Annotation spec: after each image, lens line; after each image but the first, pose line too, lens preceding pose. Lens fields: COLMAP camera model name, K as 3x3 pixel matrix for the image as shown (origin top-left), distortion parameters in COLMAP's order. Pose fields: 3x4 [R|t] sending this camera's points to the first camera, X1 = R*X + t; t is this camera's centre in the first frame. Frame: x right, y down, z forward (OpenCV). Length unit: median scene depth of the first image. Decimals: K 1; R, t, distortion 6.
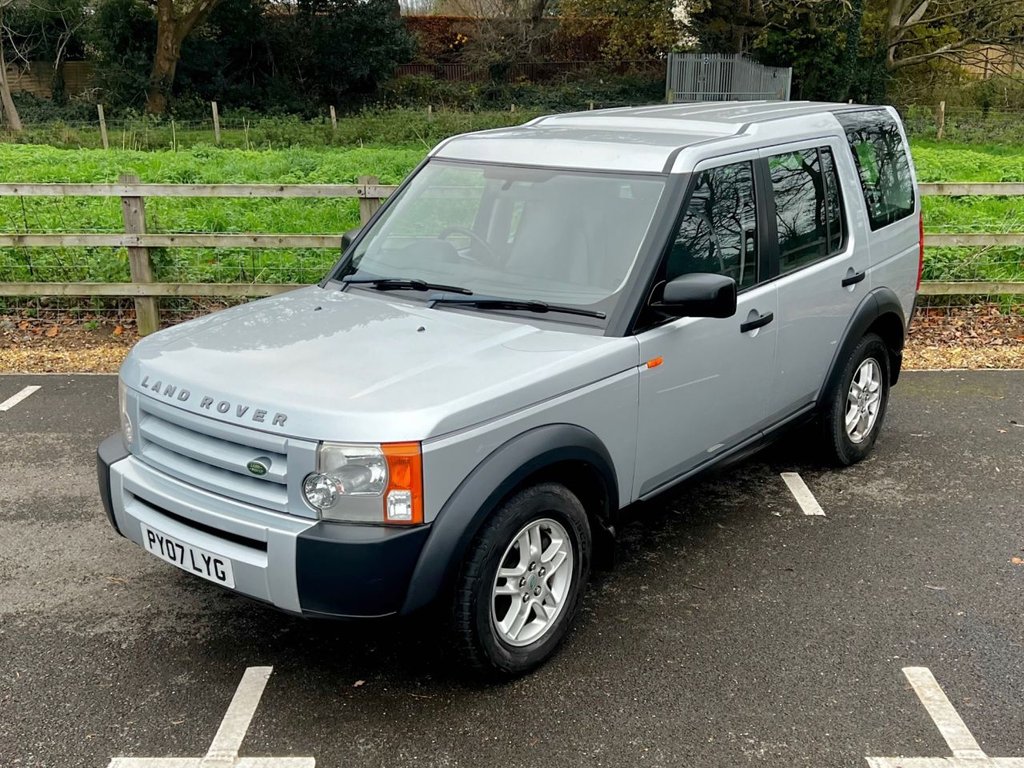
lens RADIAL K [[1107.0, 0, 520.3], [0, 1107.0, 456.5], [0, 0, 1]] dist [0.071179, -0.112073]
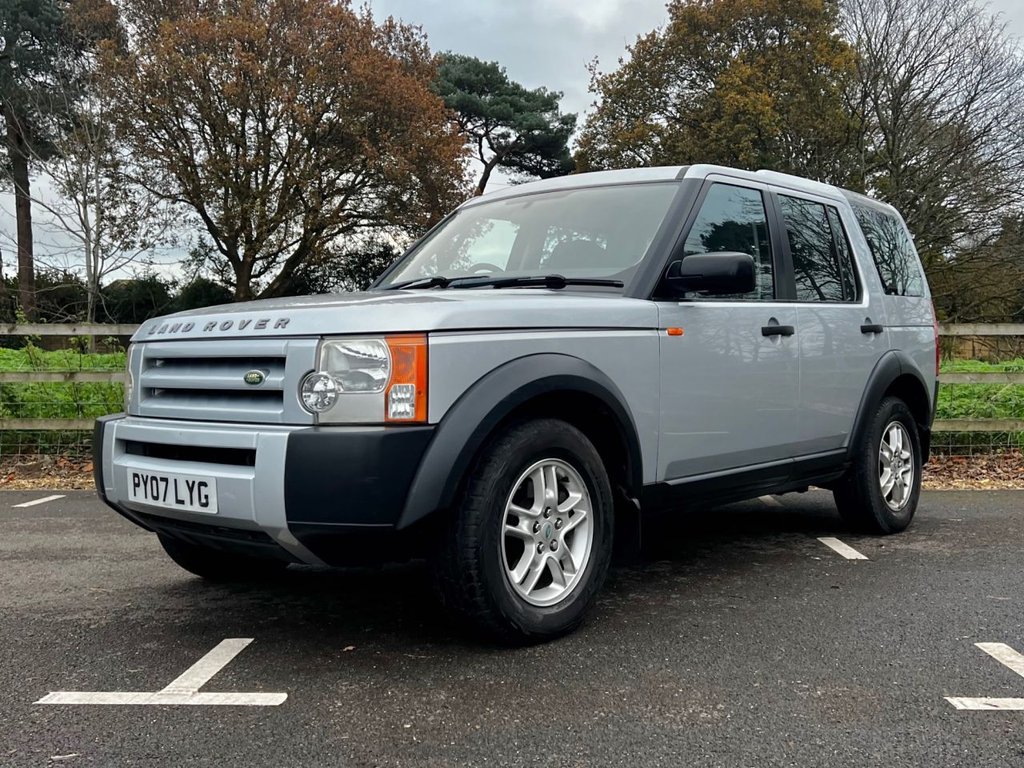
lens RADIAL K [[1048.0, 0, 529.0], [0, 1048.0, 355.4], [0, 0, 1]] dist [0.065091, -0.115603]
pose [[0.999720, 0.001295, -0.023614, 0.015192], [-0.009296, 0.939642, -0.342032, 0.267400], [0.021746, 0.342156, 0.939392, 0.145965]]
